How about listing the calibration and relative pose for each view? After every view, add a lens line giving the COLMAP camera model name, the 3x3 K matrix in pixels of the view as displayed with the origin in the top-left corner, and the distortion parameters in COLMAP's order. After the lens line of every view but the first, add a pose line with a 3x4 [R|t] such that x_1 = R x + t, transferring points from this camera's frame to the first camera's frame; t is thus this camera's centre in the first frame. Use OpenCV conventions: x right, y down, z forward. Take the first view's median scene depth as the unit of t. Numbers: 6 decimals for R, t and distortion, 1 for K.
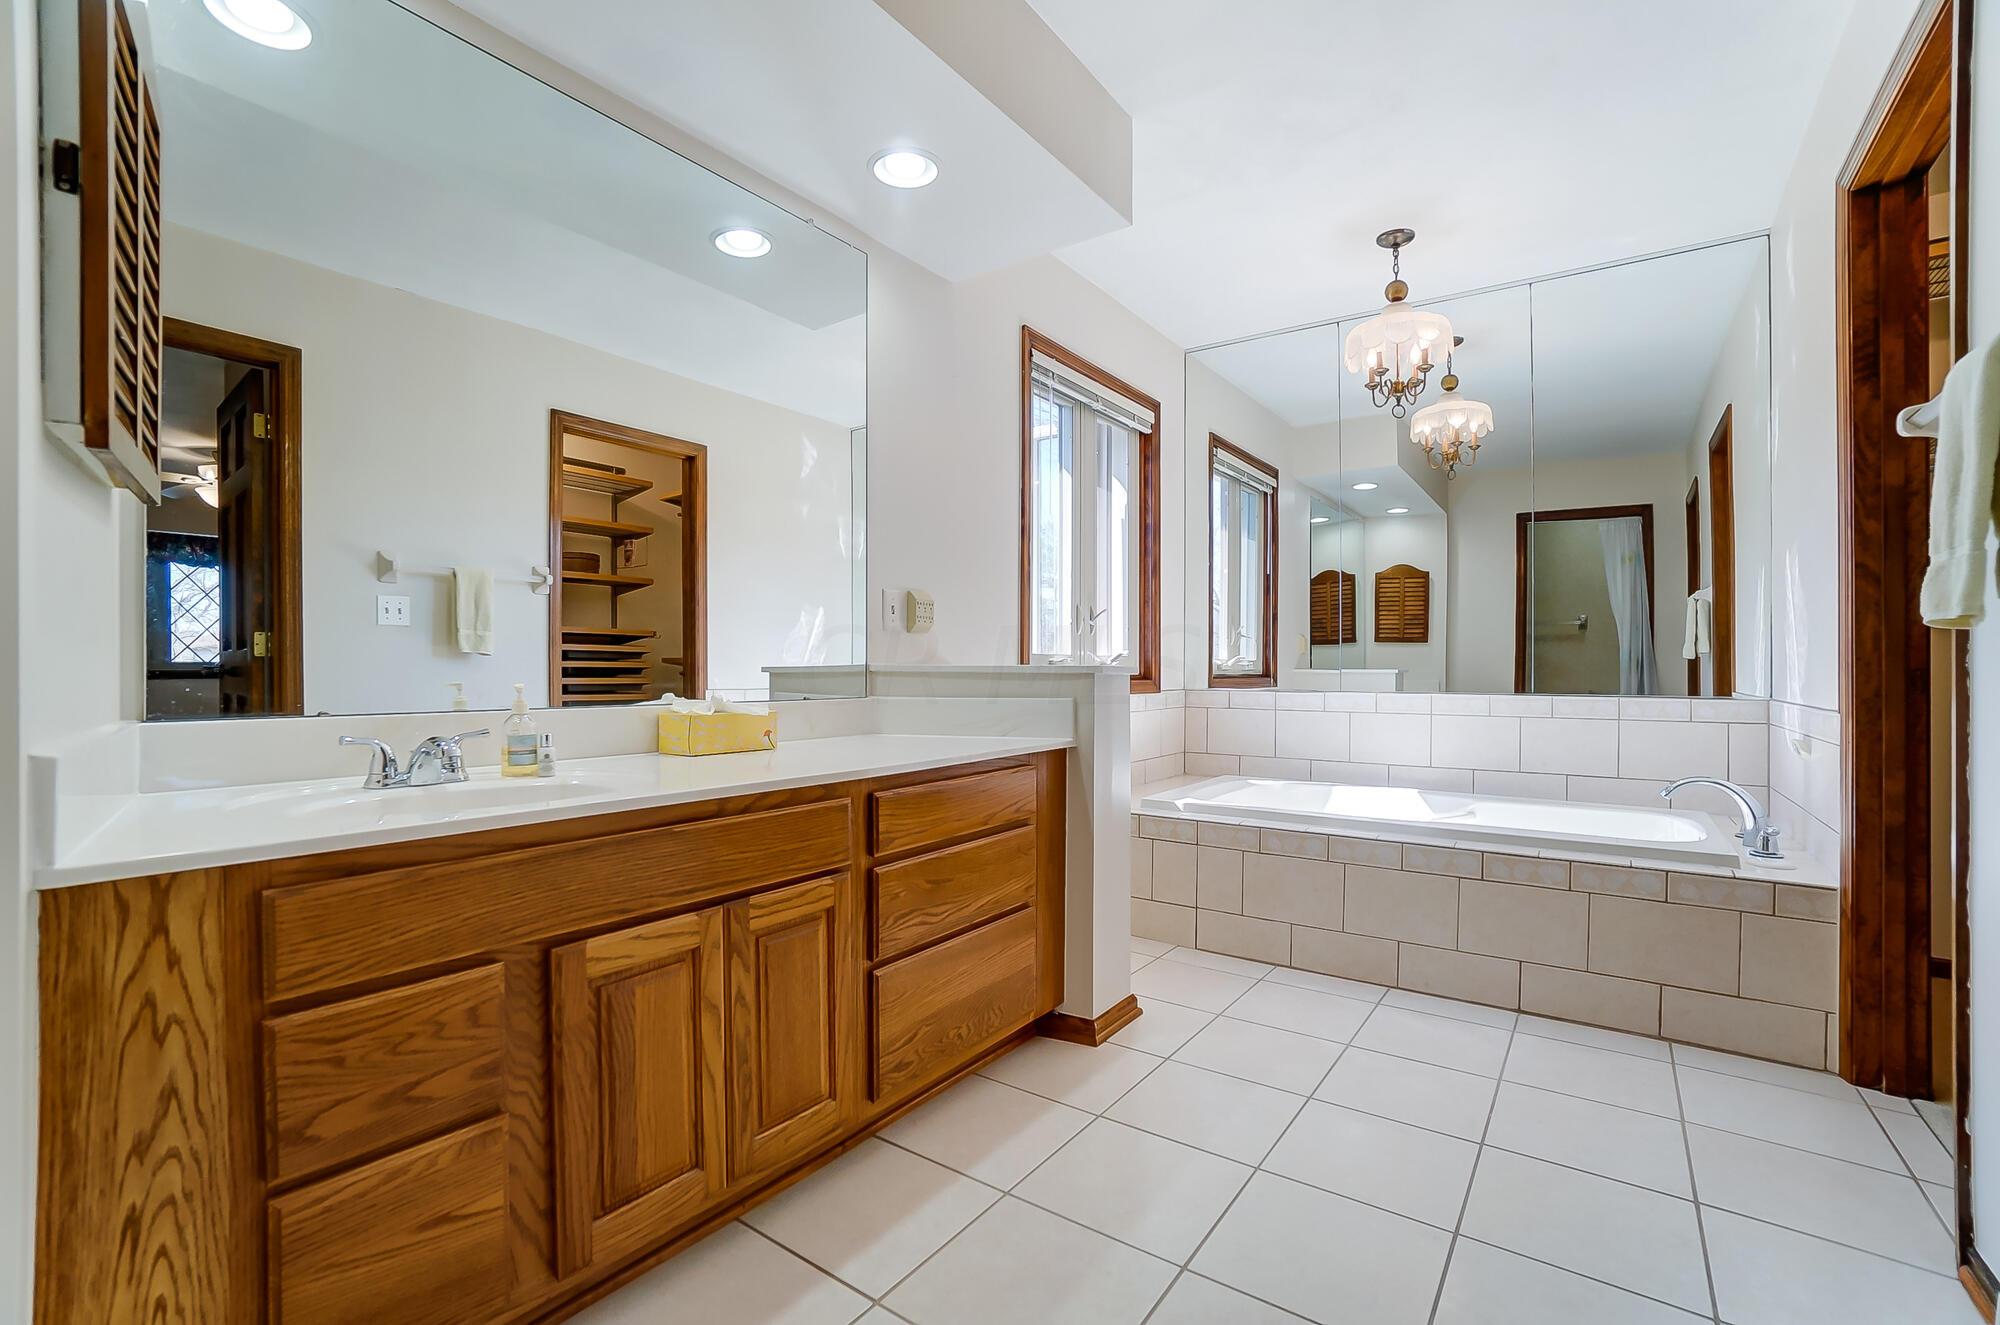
lens RADIAL K [[883.3, 0, 1000.0], [0, 883.3, 662.5], [0, 0, 1]] dist [-0.053486, 0.021748]
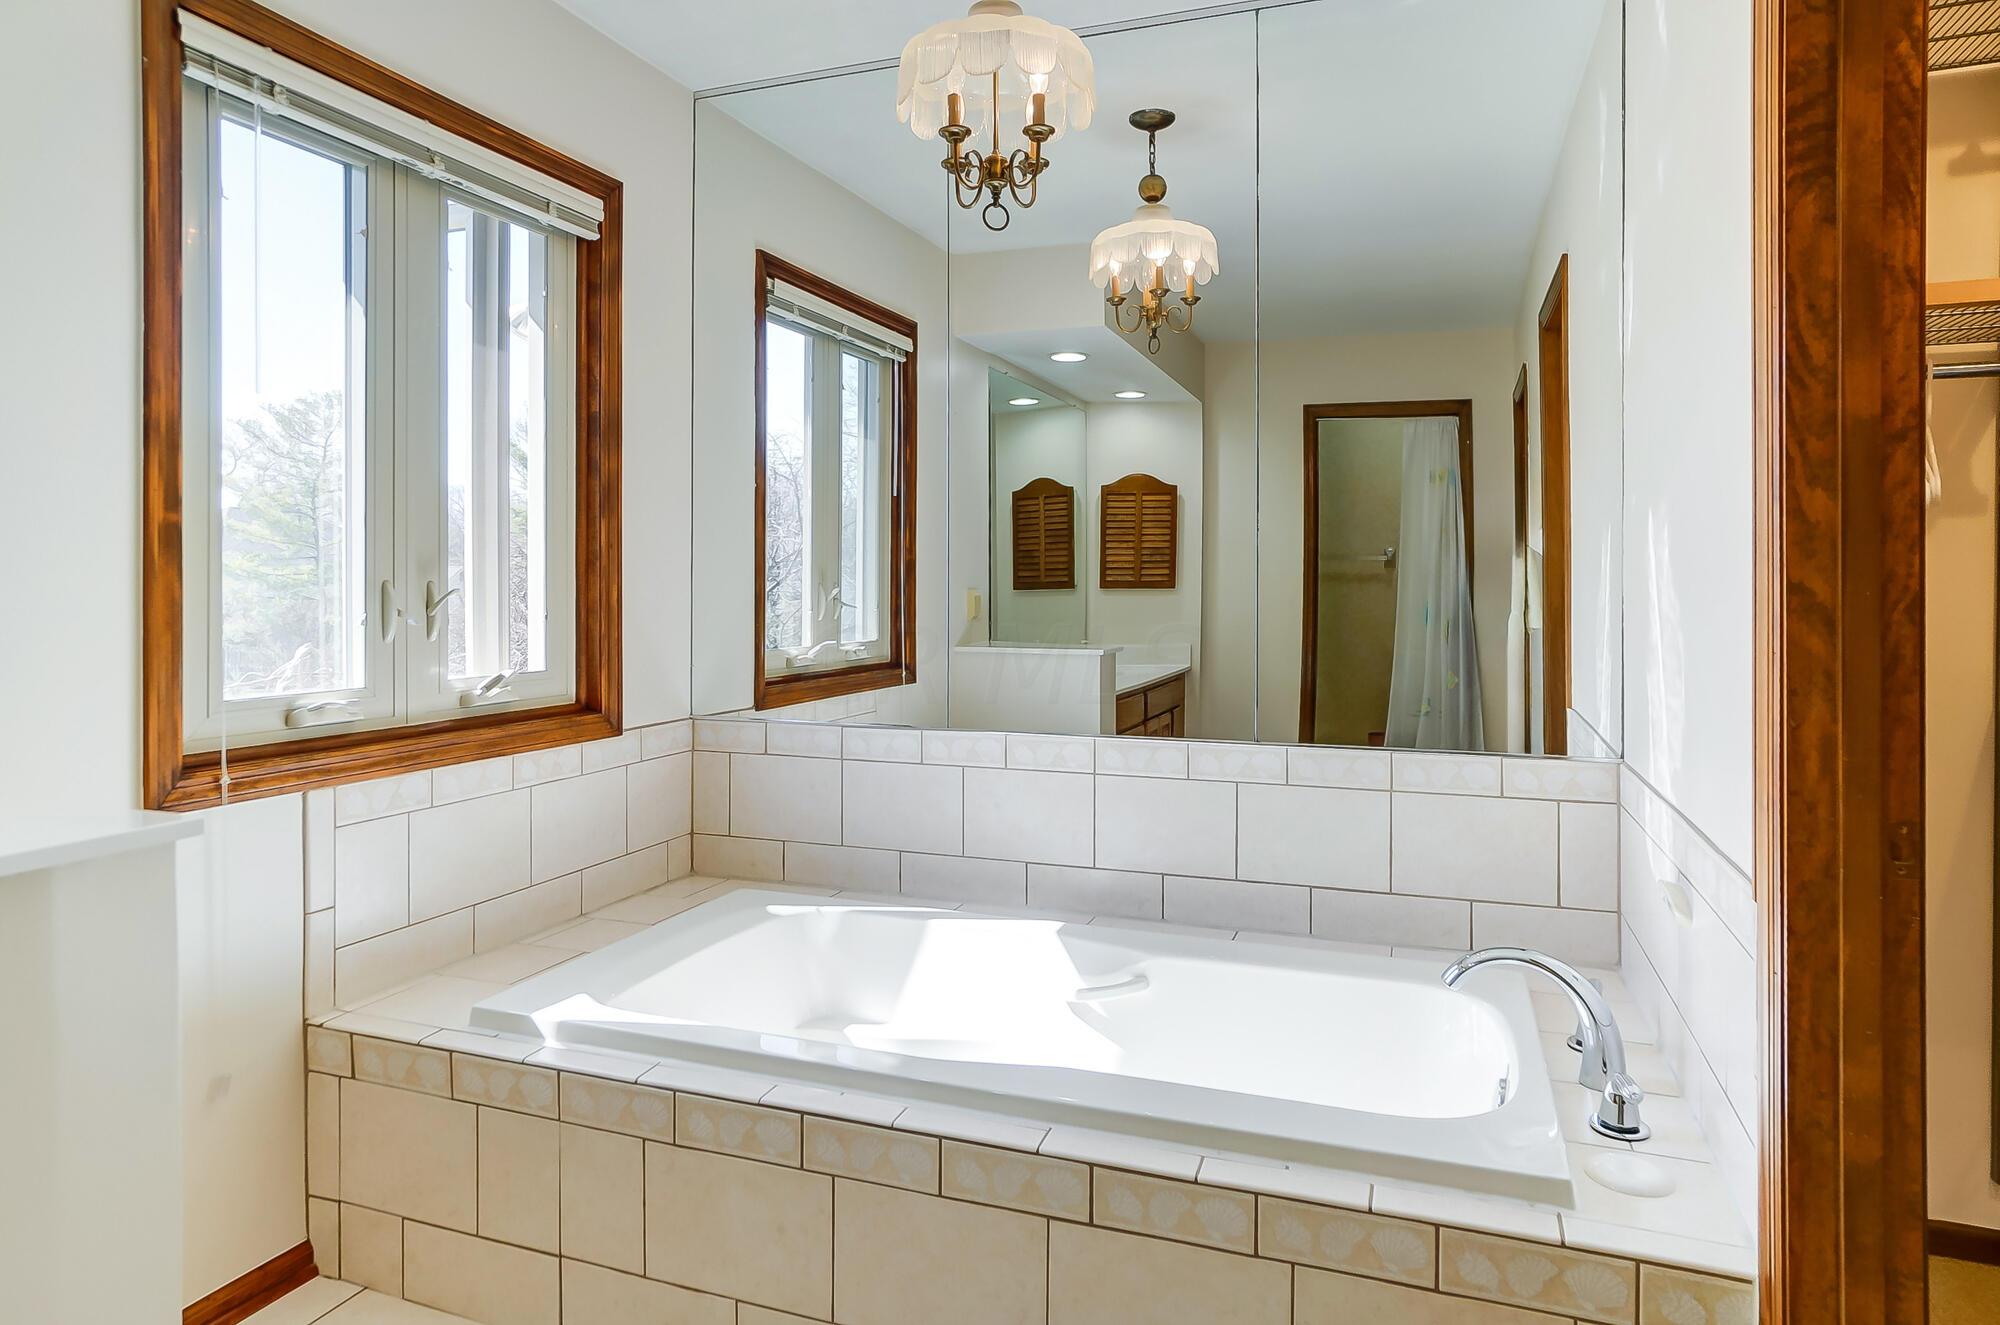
lens RADIAL K [[1218.3, 0, 1001.5], [0, 1218.3, 578.9], [0, 0, 1]] dist [-0.017650, 0.018427]
pose [[0.965010, 0.001047, 0.262212, 0.239169], [-0.000570, 0.999998, -0.001898, -0.065656], [-0.262213, 0.001682, 0.965009, 0.272872]]
